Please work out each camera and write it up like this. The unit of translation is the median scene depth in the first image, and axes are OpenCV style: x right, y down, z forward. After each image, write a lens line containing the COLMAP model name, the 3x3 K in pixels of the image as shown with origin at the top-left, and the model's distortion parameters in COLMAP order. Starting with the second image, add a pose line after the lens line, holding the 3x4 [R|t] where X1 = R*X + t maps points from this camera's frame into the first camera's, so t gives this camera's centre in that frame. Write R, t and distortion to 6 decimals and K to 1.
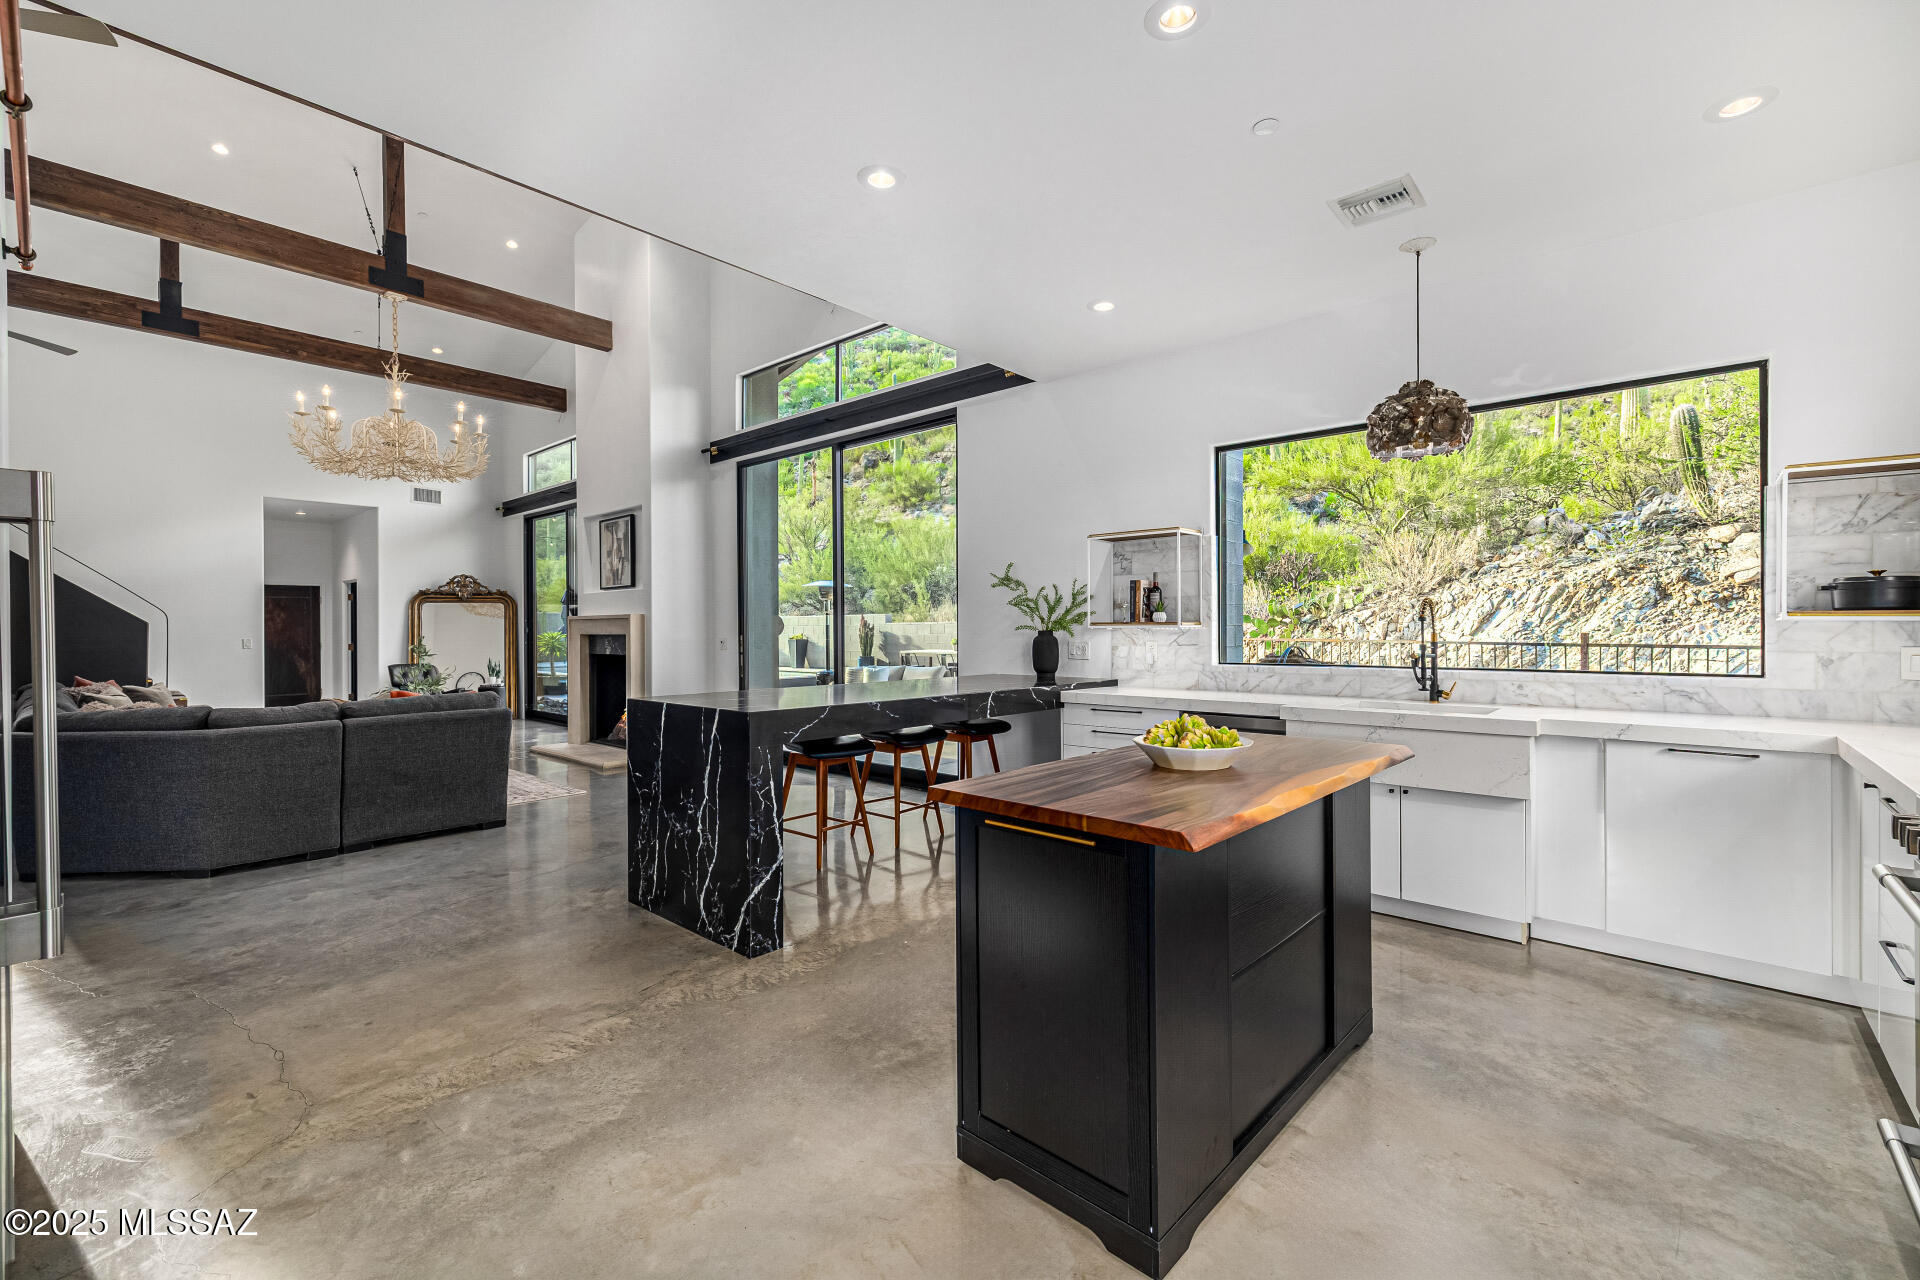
lens RADIAL K [[808.6, 0, 964.0], [0, 808.6, 629.2], [0, 0, 1]] dist [0.003831, -0.001502]
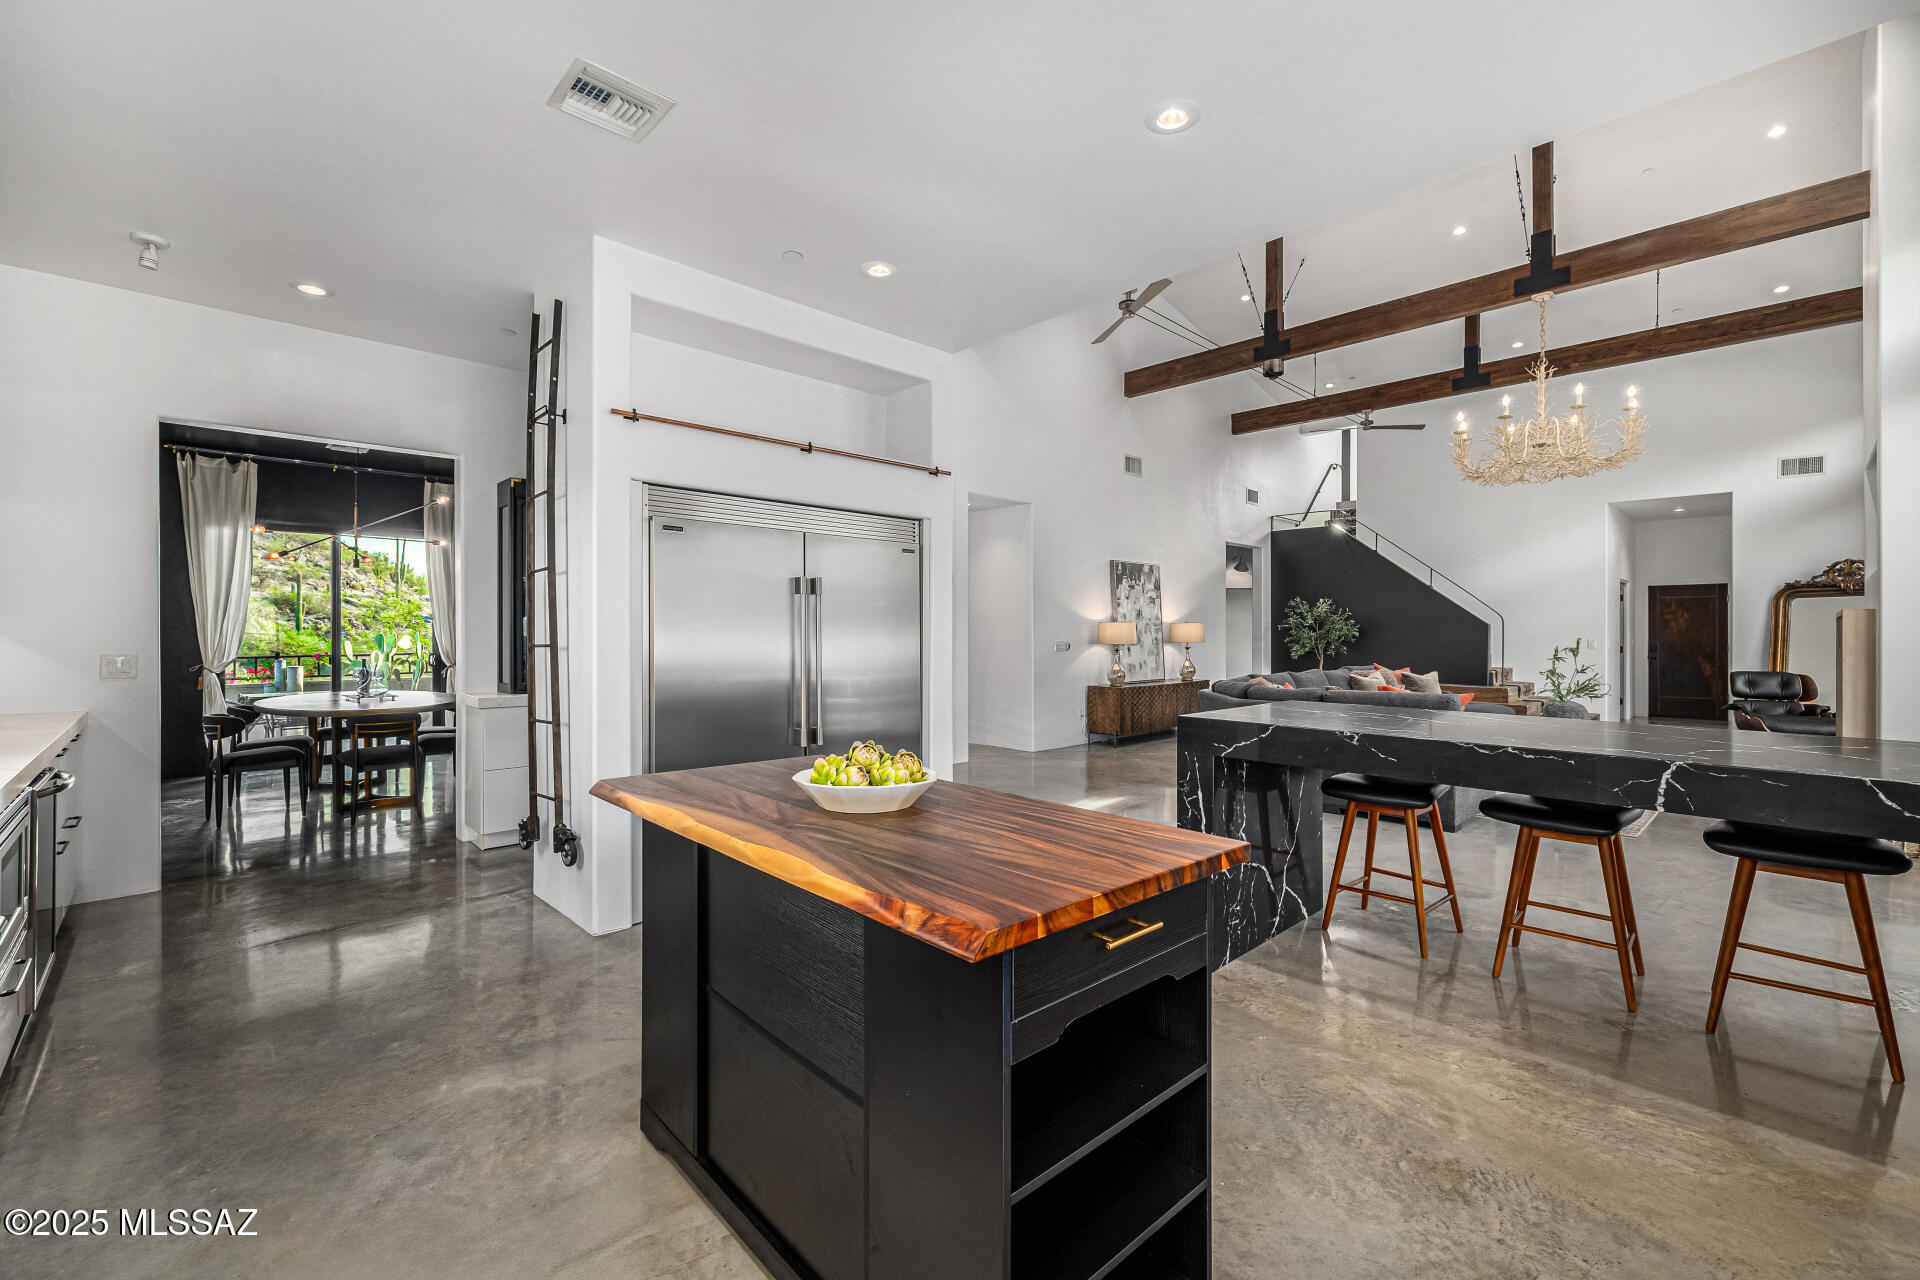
lens RADIAL K [[808.6, 0, 967.2], [0, 808.6, 631.3], [0, 0, 1]] dist [0.003831, -0.001502]
pose [[-0.071299, 0.003974, -0.997447, 0.343294], [-0.000807, 0.999992, 0.004042, -0.002788], [0.997455, 0.001094, -0.071295, 0.367895]]
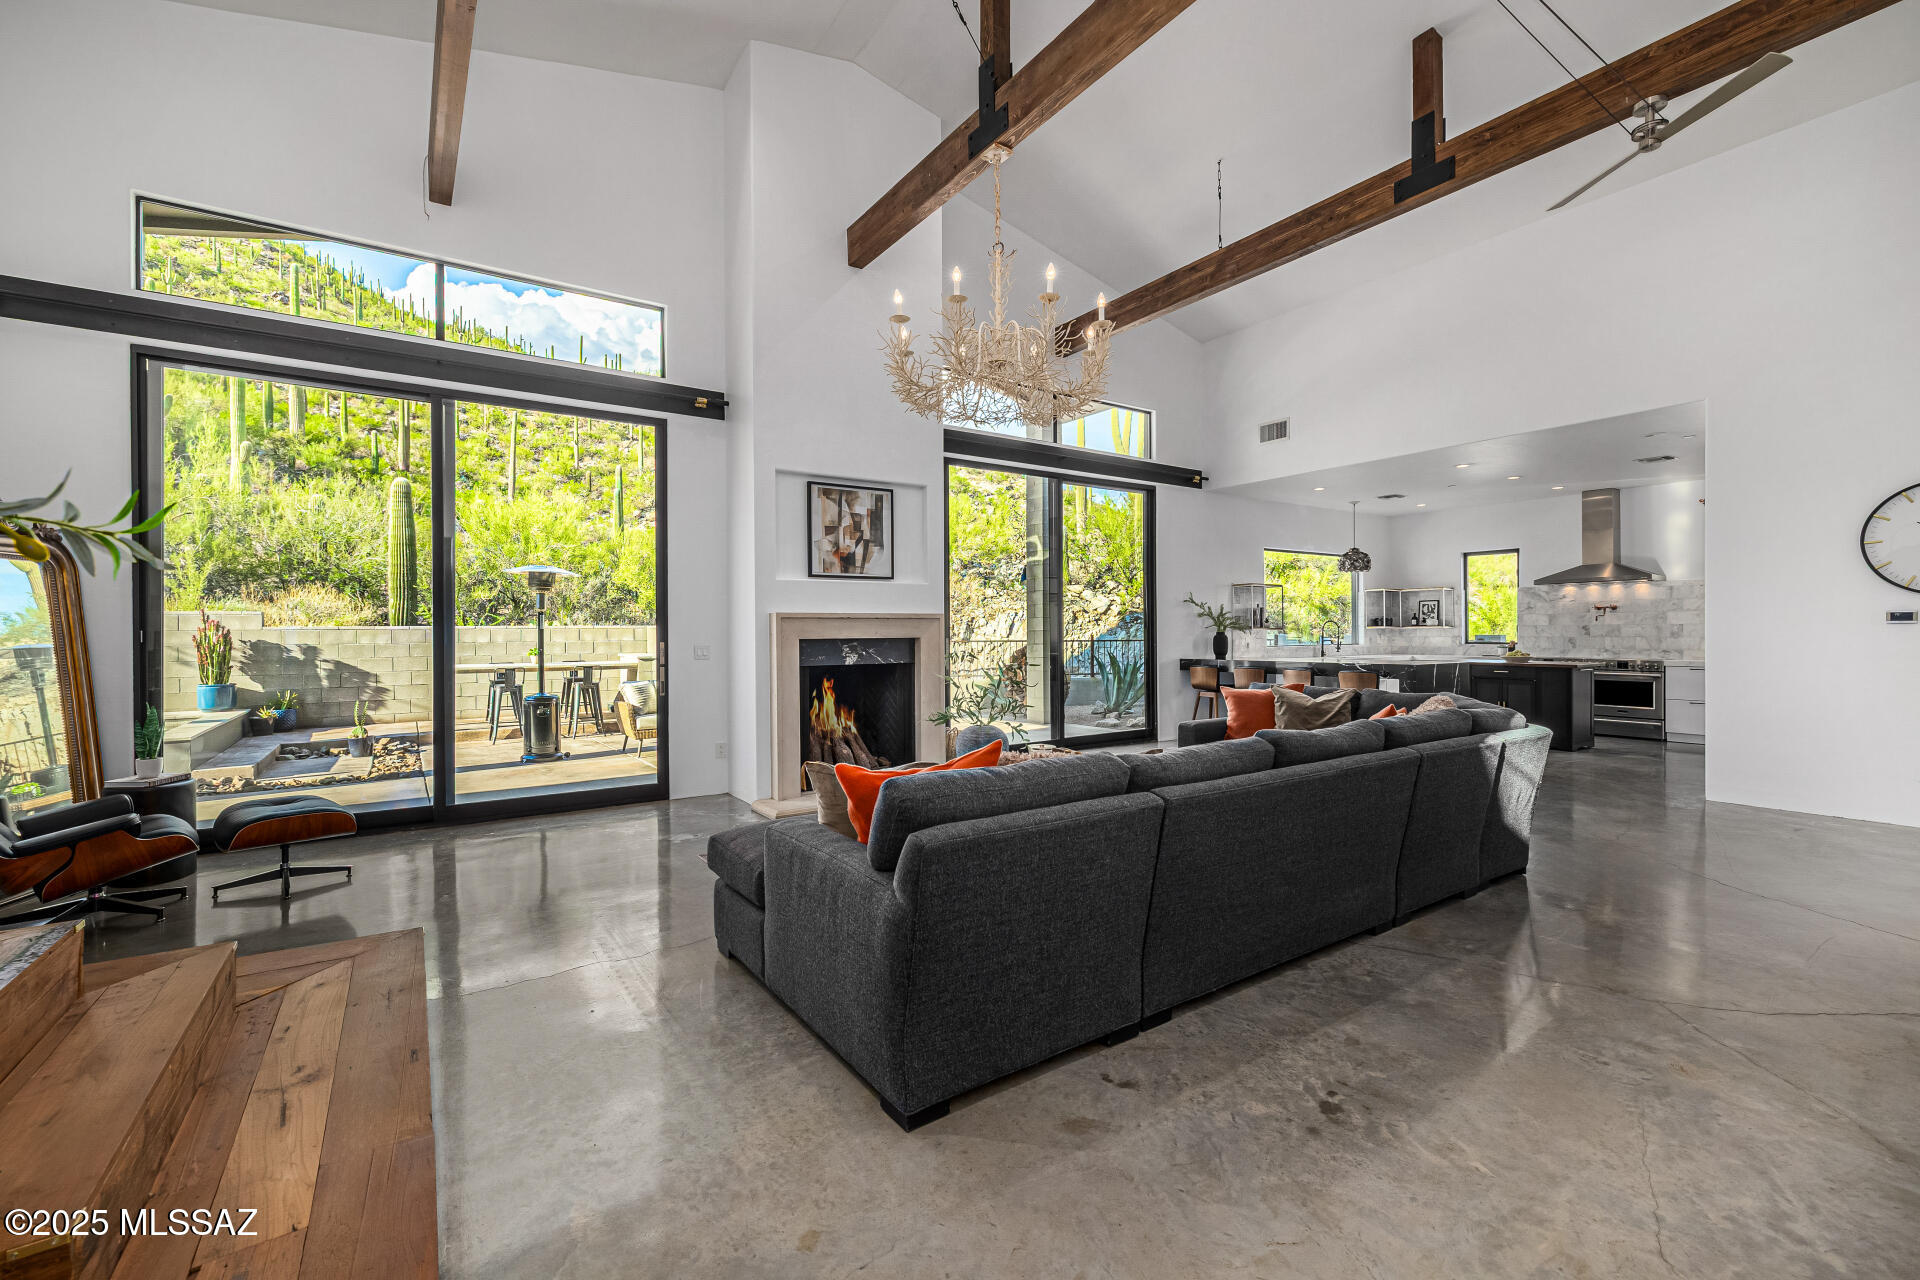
lens RADIAL K [[808.6, 0, 964.1], [0, 808.6, 635.7], [0, 0, 1]] dist [0.003831, -0.001502]
pose [[0.241999, -0.001073, 0.970276, -1.394224], [0.005815, 0.999983, -0.000345, 0.006412], [-0.970259, 0.005726, 0.242001, 0.863541]]
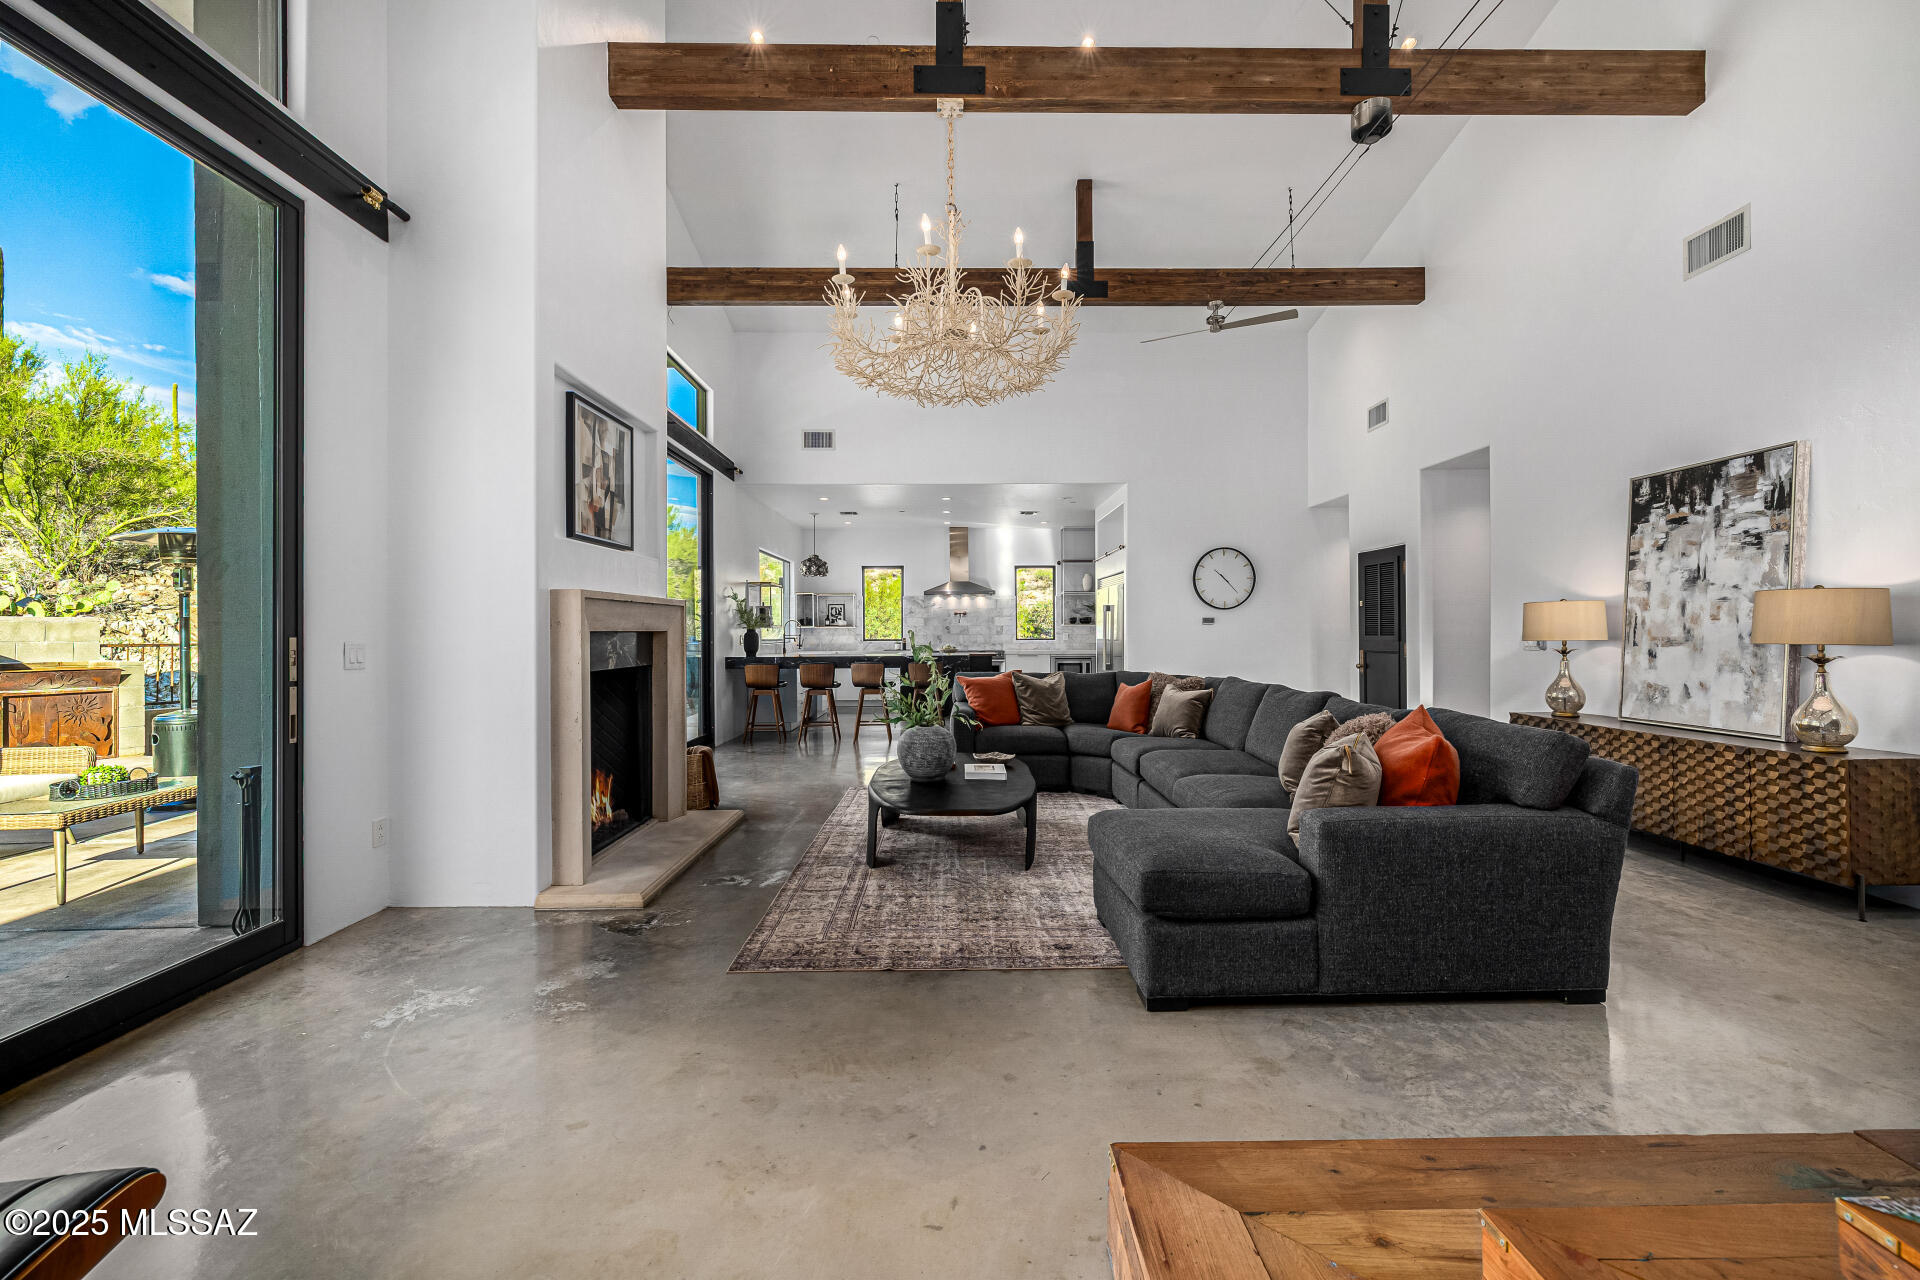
lens RADIAL K [[808.6, 0, 965.6], [0, 808.6, 630.0], [0, 0, 1]] dist [0.003831, -0.001502]
pose [[-0.675345, 0.009095, 0.737446, -1.189808], [0.008392, 0.999954, -0.004648, 0.012351], [-0.737454, 0.003050, -0.675390, 1.436502]]
